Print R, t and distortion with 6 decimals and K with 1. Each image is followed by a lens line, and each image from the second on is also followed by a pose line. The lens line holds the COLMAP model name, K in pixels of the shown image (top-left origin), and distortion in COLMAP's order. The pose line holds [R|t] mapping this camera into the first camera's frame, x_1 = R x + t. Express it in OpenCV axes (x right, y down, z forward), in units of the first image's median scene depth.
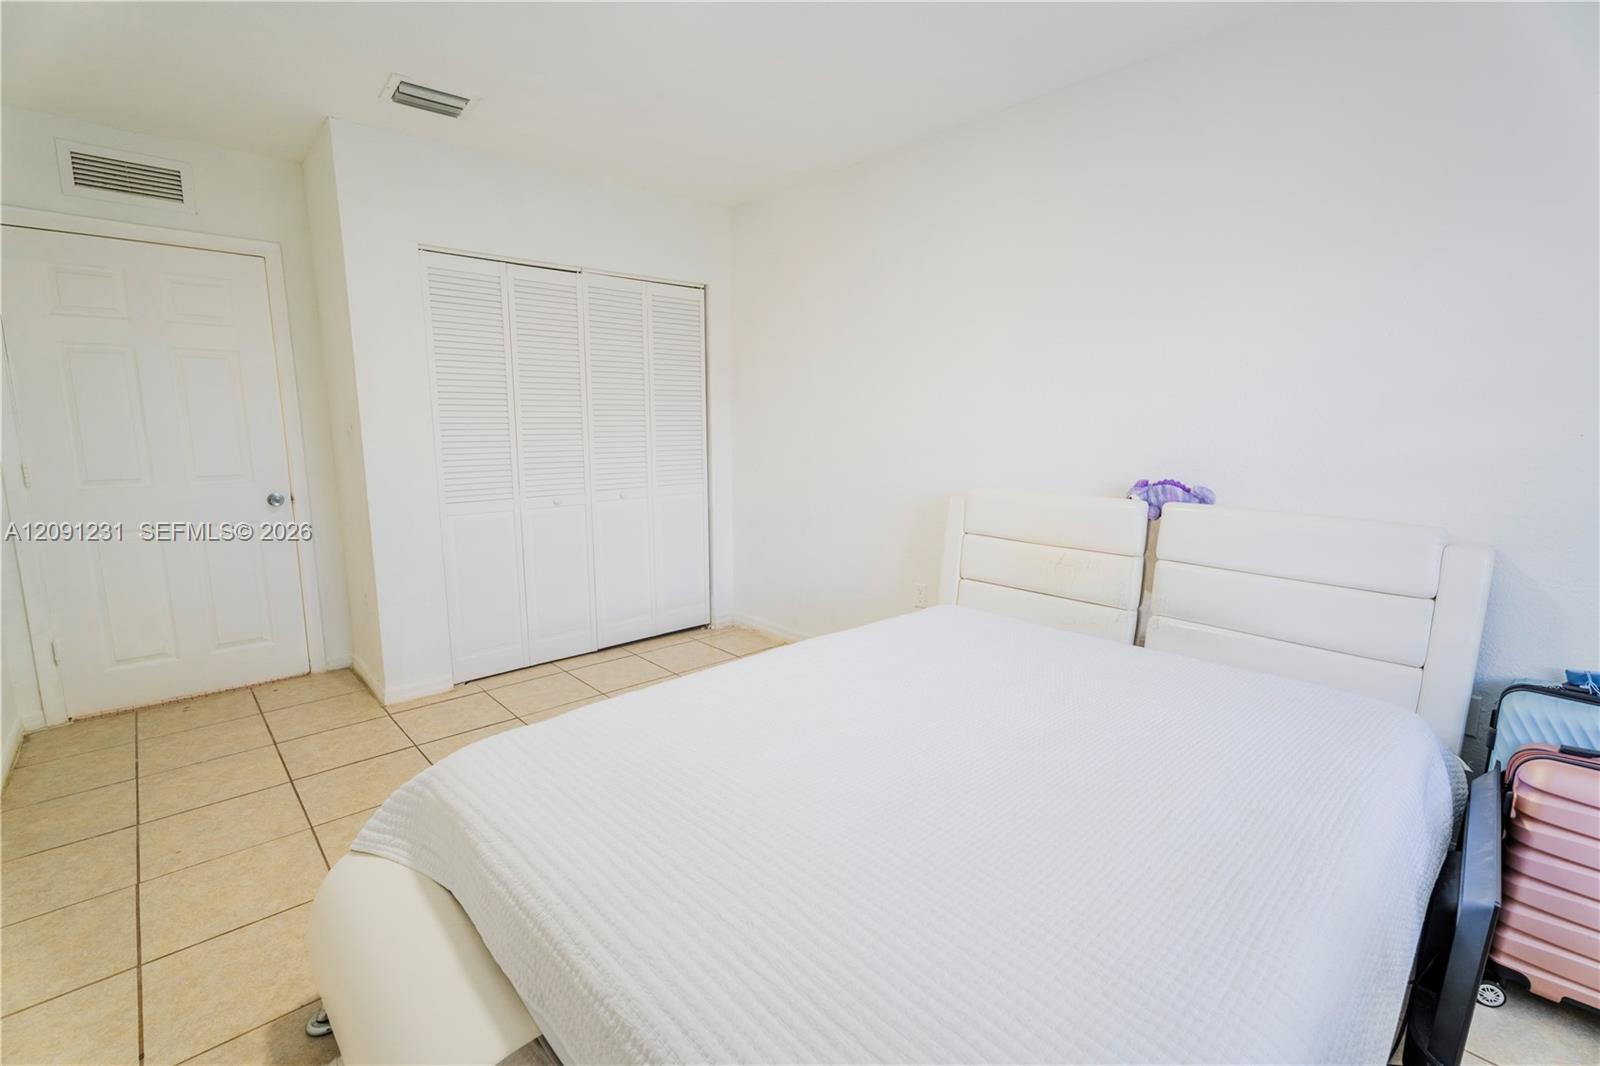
lens RADIAL K [[711.2, 0, 793.5], [0, 711.2, 537.9], [0, 0, 1]] dist [-0.008048, 0.002061]
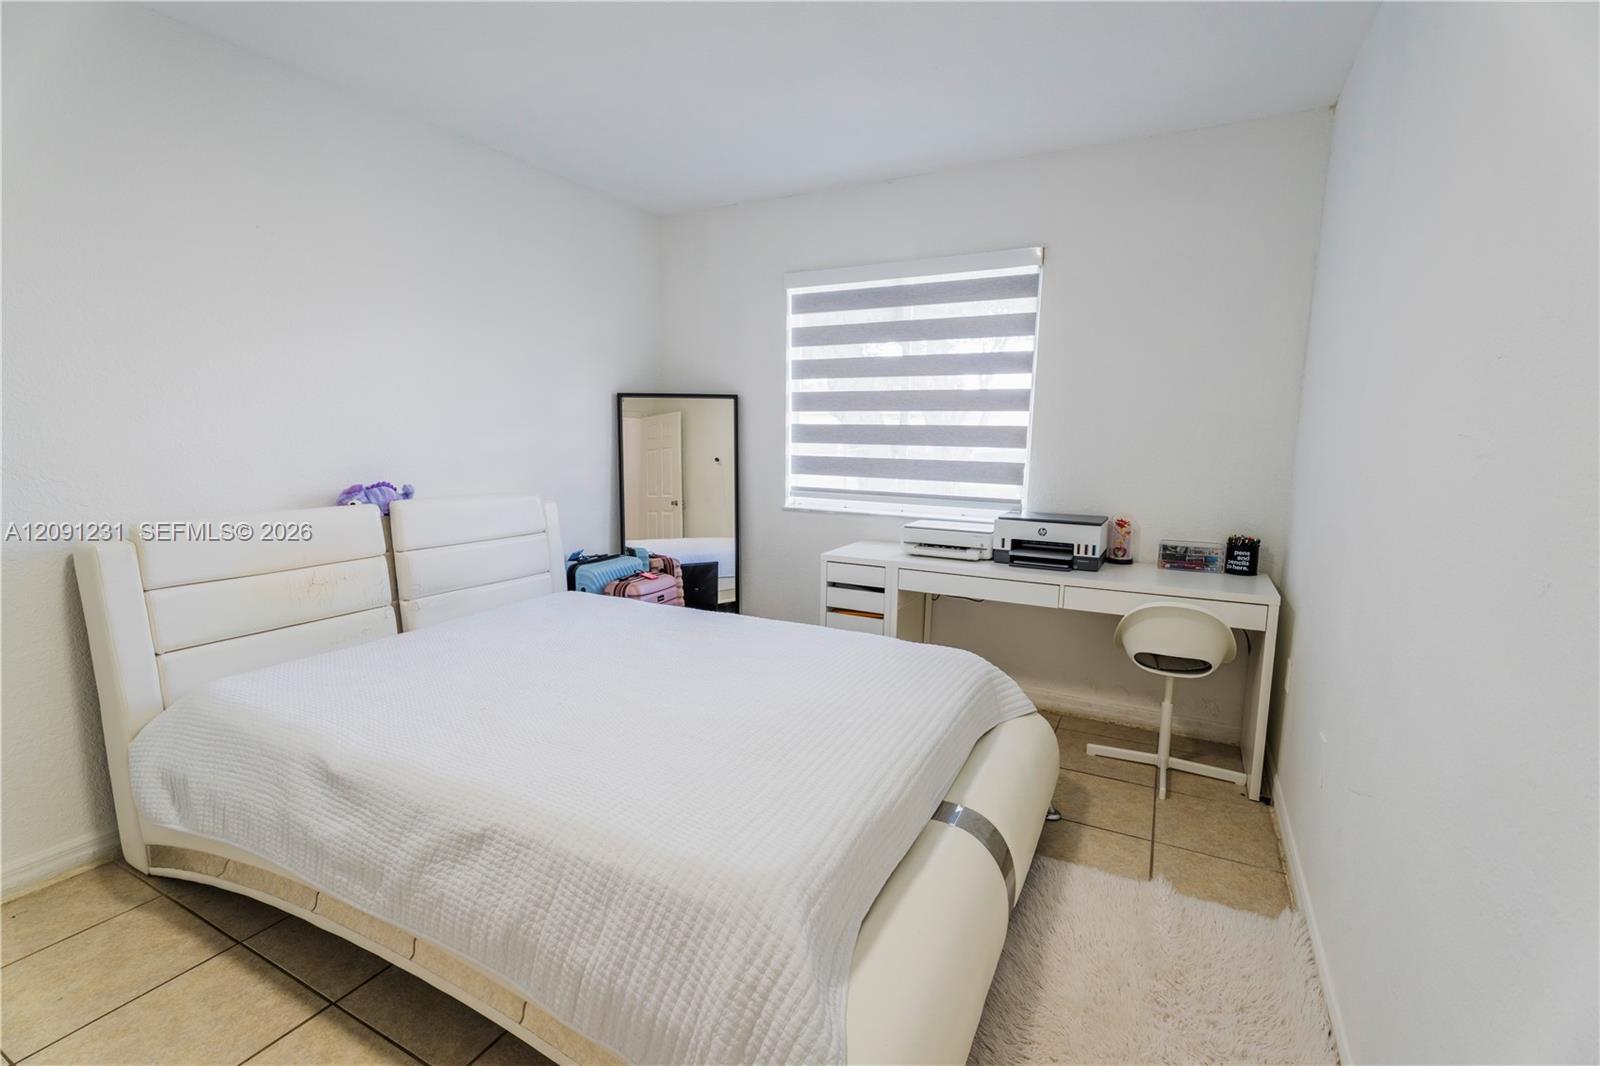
lens RADIAL K [[711.2, 0, 796.5], [0, 711.2, 535.2], [0, 0, 1]] dist [-0.008048, 0.002061]
pose [[-0.342235, -0.145945, 0.928211, -0.758456], [0.132736, 0.970447, 0.201526, -0.139755], [-0.930192, 0.192177, -0.312749, 0.755177]]
